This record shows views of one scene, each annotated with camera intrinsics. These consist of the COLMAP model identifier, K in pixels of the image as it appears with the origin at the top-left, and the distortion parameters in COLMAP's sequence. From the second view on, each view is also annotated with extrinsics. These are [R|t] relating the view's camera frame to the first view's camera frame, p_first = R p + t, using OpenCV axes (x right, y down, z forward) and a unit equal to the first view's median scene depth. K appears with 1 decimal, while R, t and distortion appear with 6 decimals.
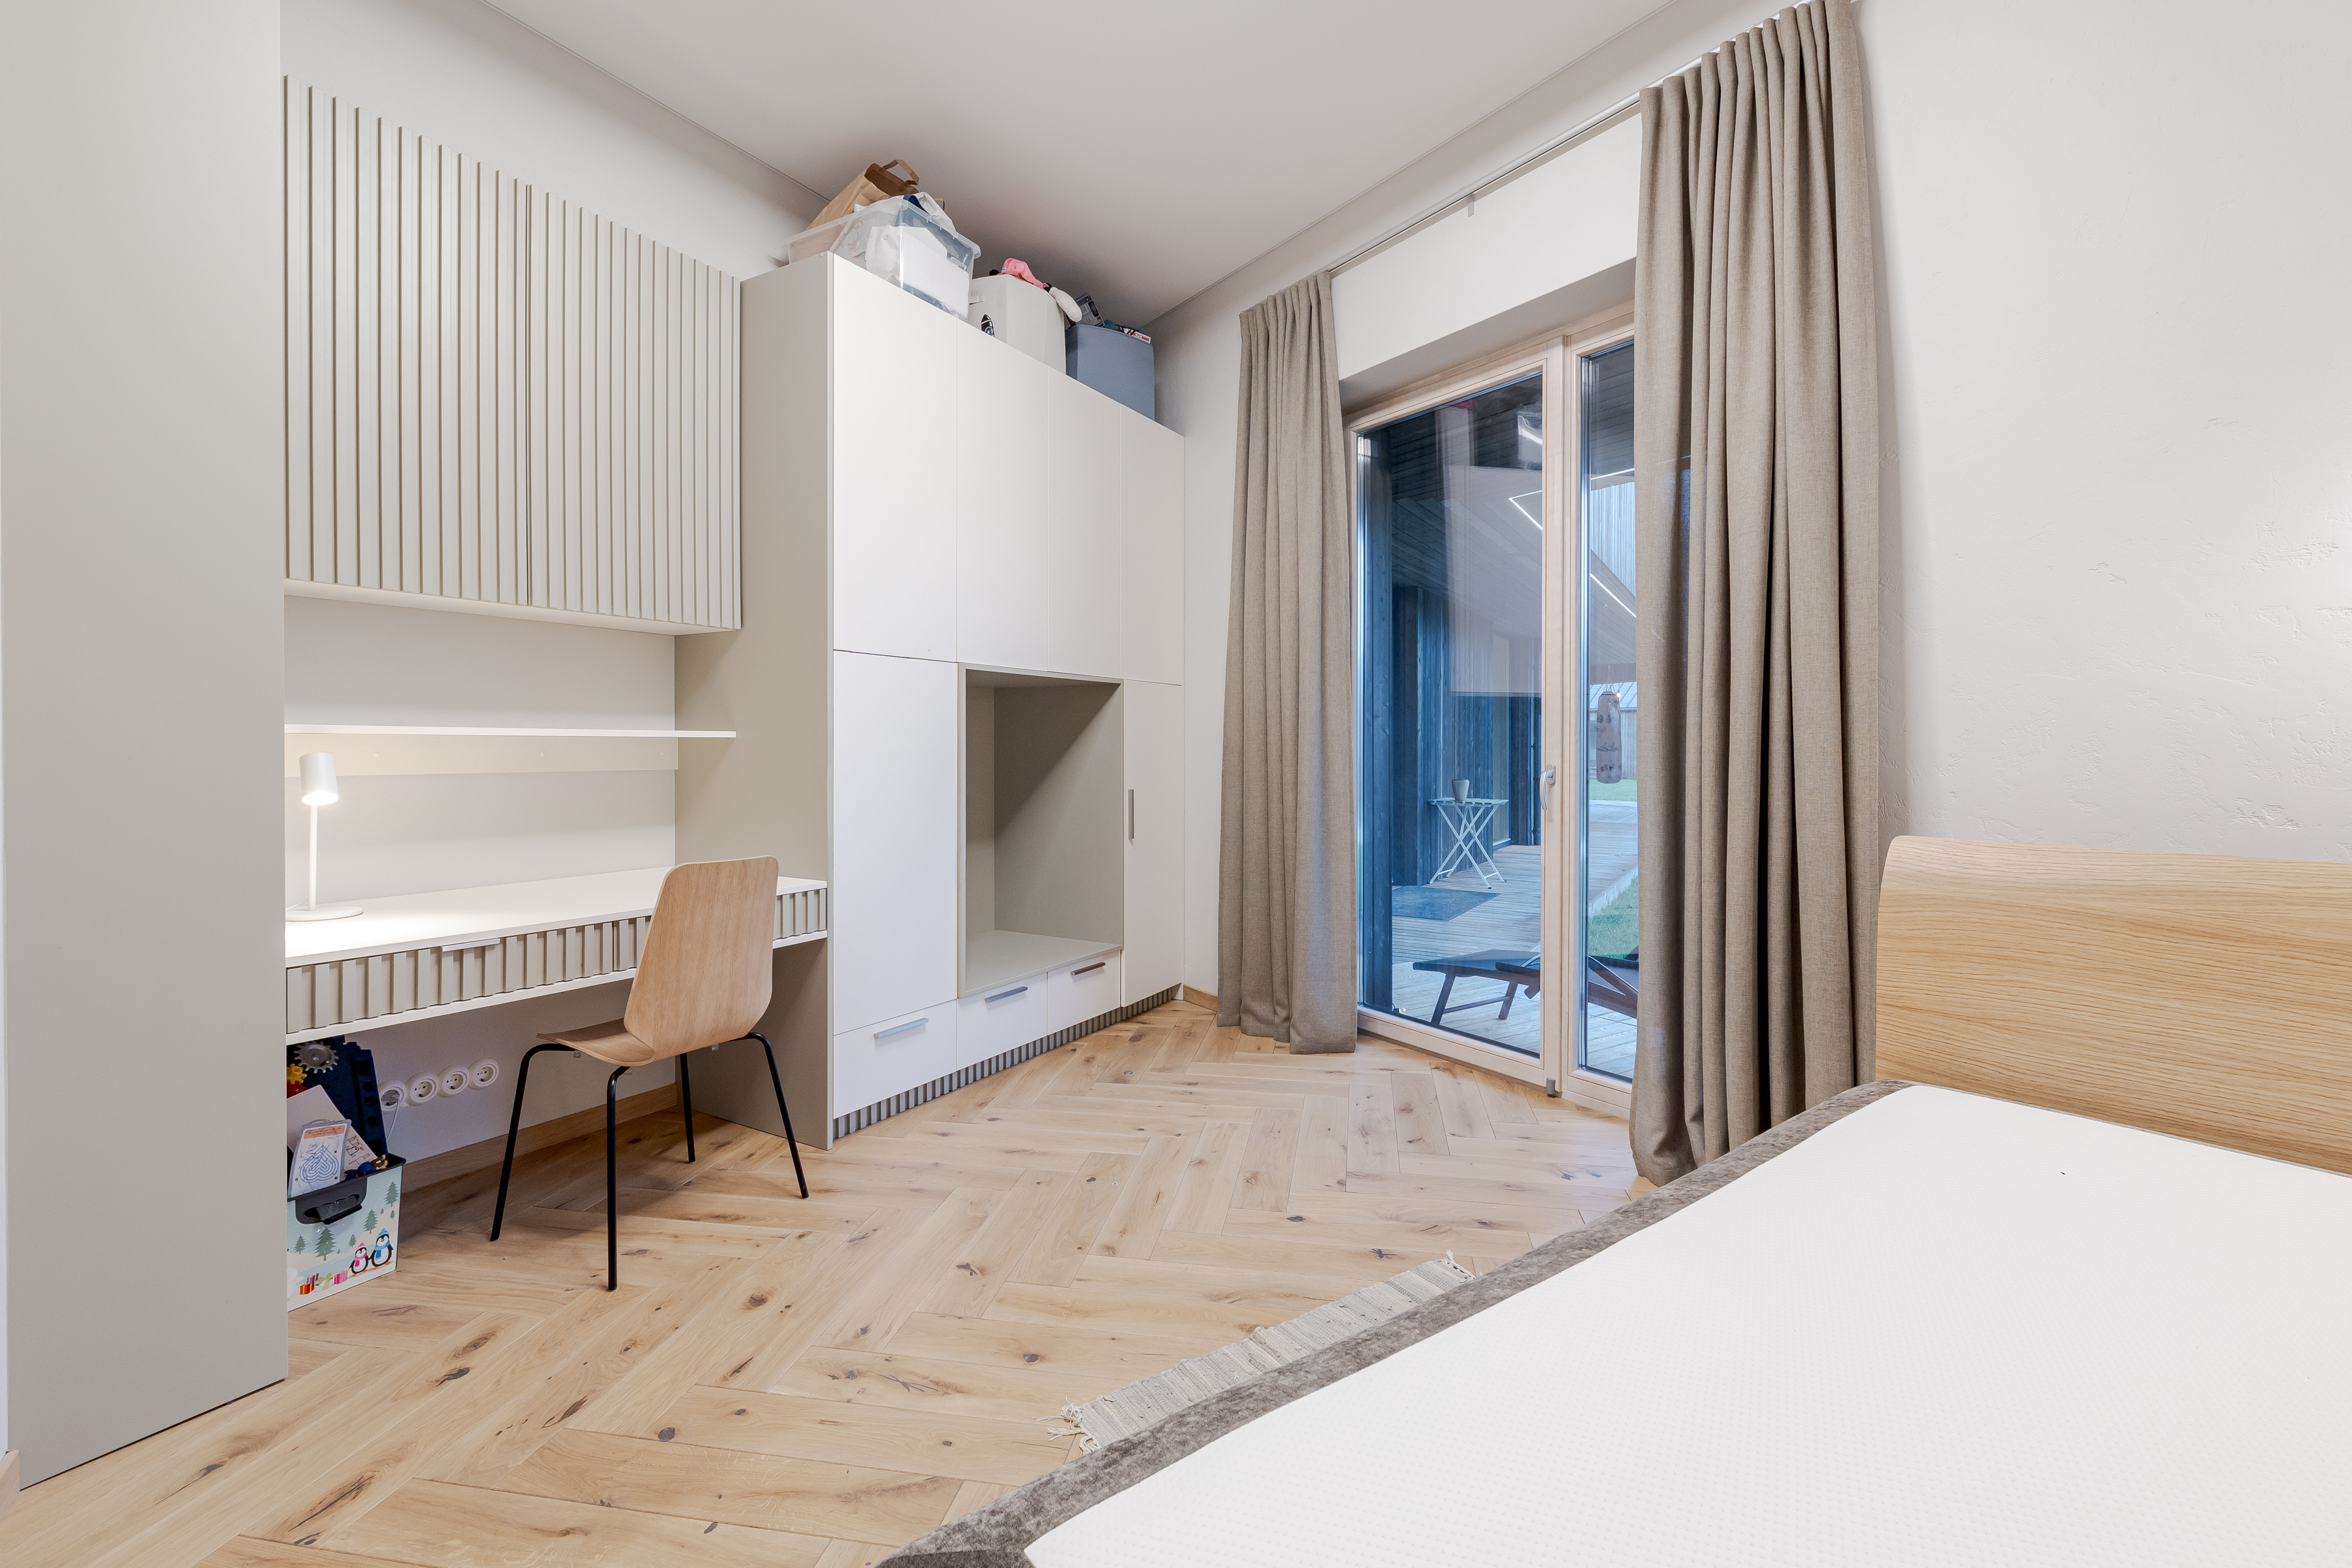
lens RADIAL K [[1008.7, 0, 1188.7], [0, 1008.7, 735.4], [0, 0, 1]] dist [-0.000600, -0.001479]
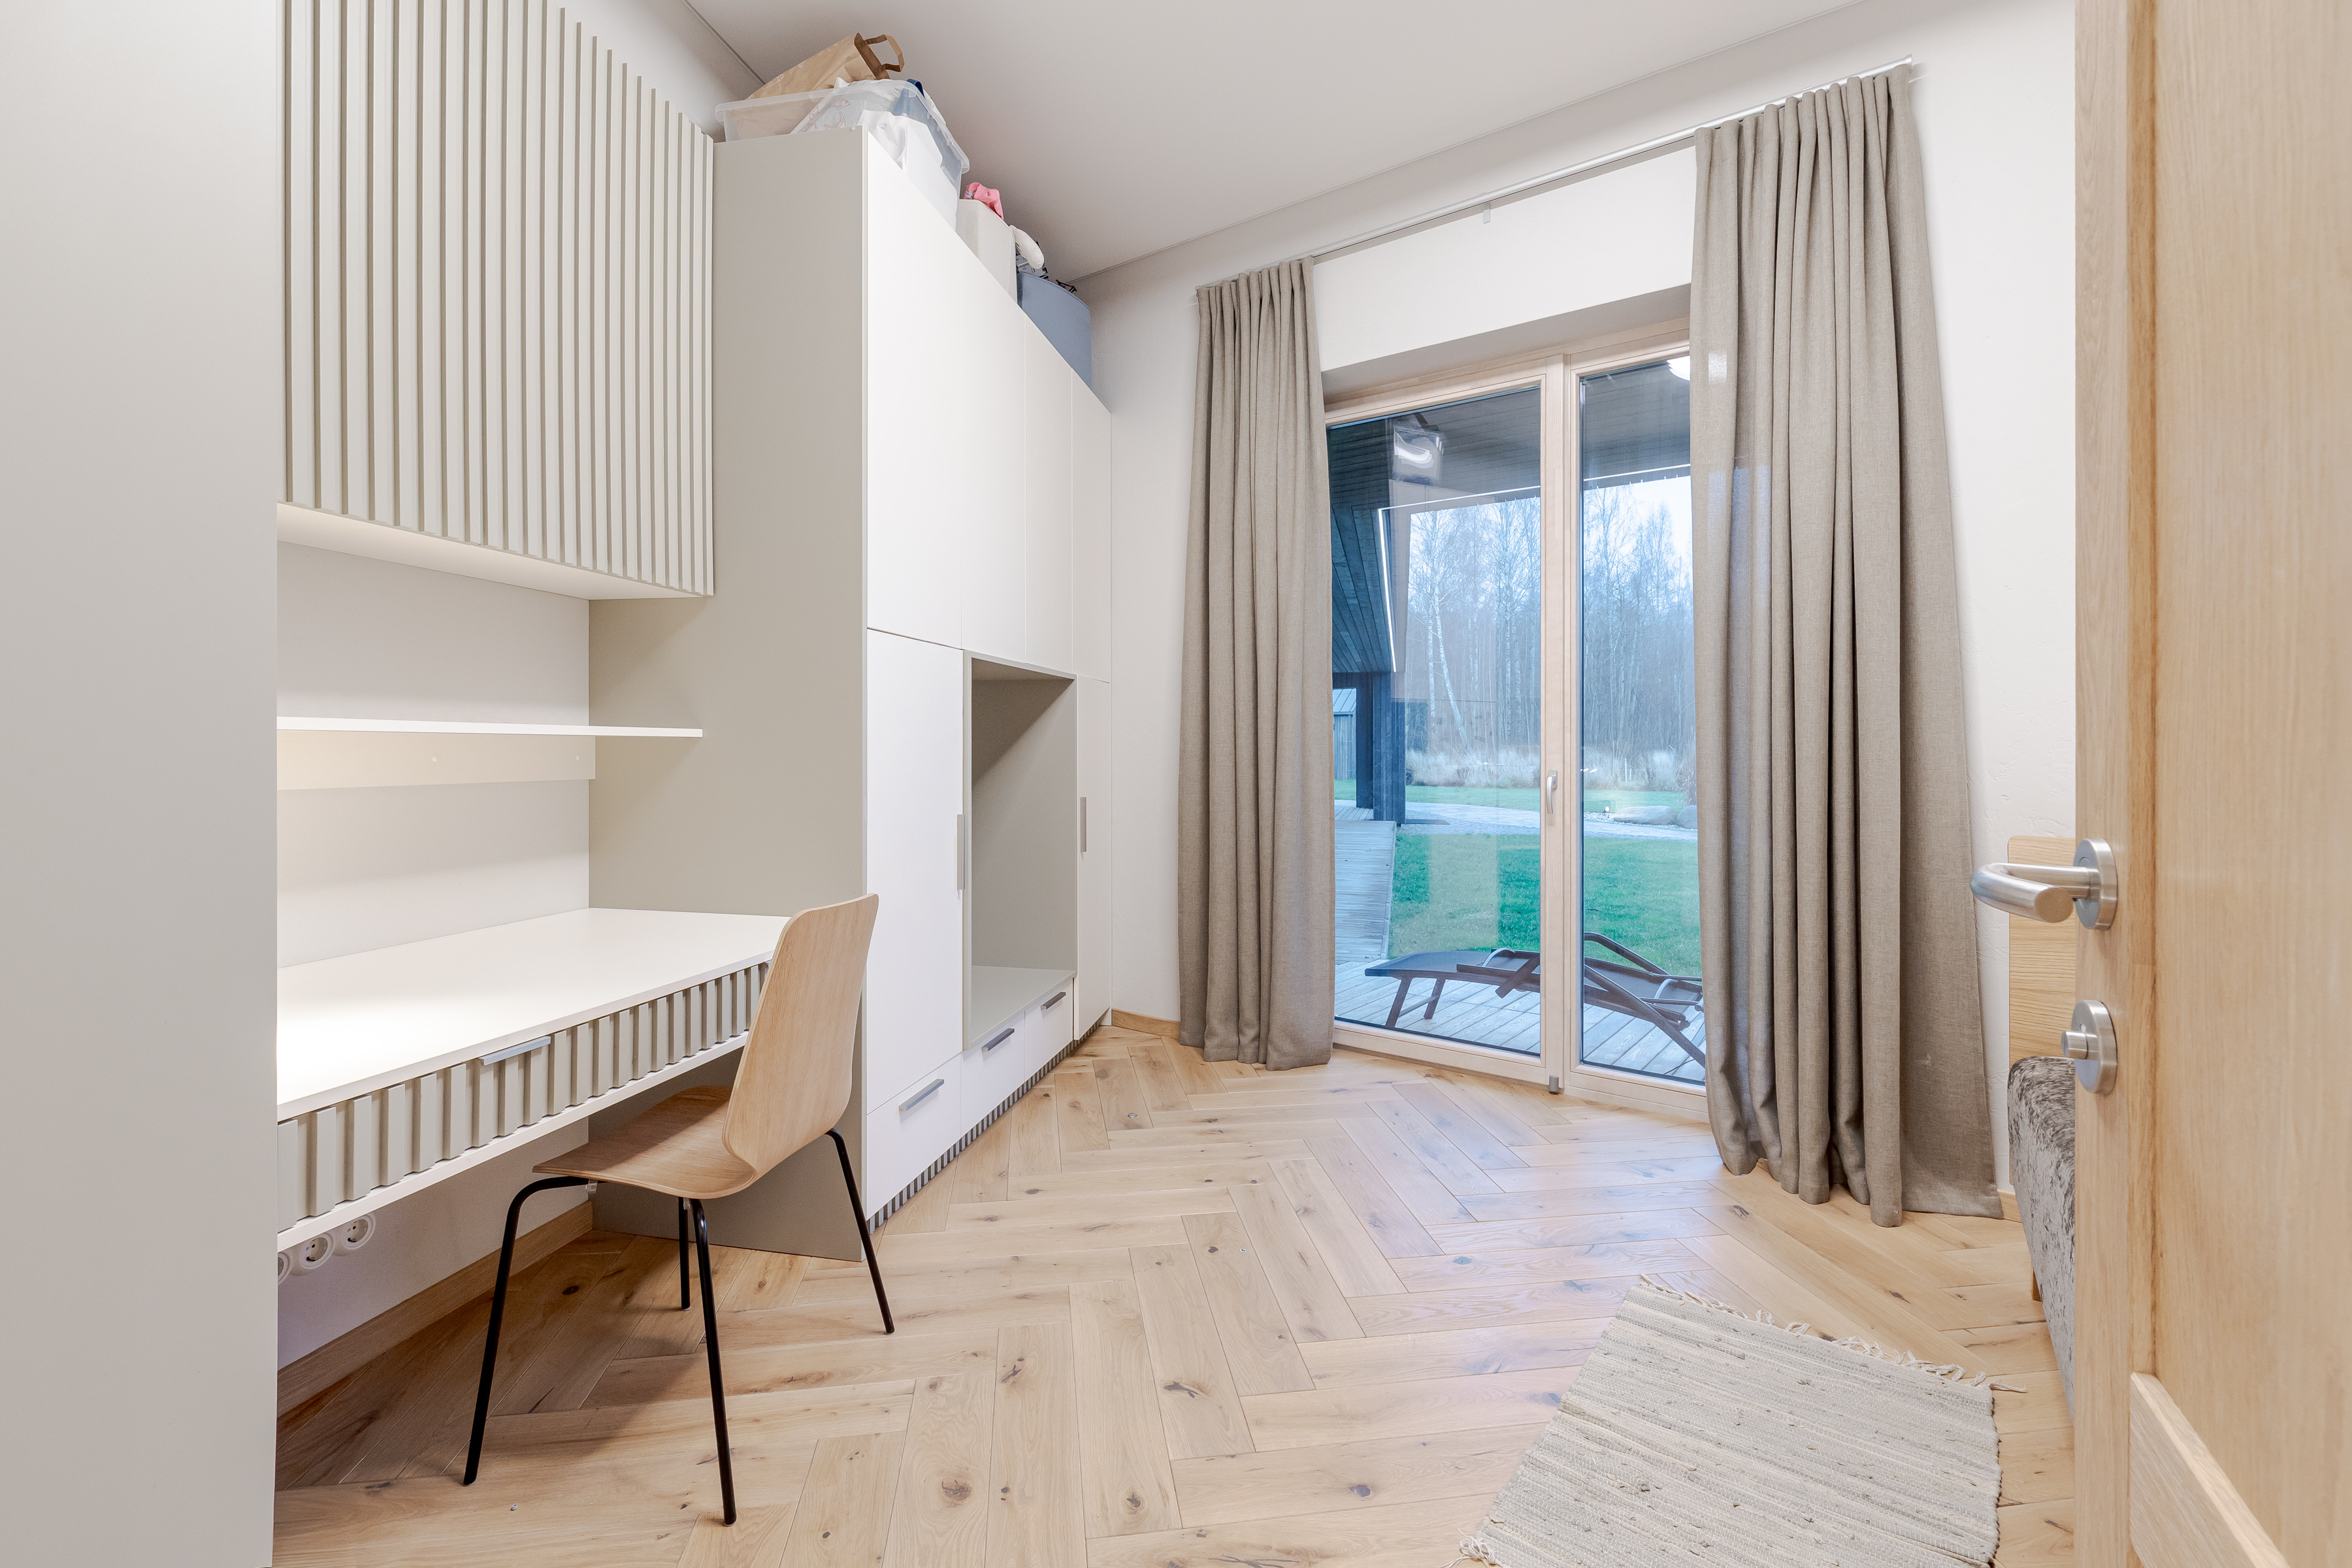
lens RADIAL K [[1008.7, 0, 1195.1], [0, 1008.7, 733.2], [0, 0, 1]] dist [-0.000600, -0.001479]
pose [[0.947479, 0.009065, 0.319690, -0.373972], [-0.008131, 0.999958, -0.004257, -0.000694], [-0.319715, 0.001435, 0.947513, 0.172186]]
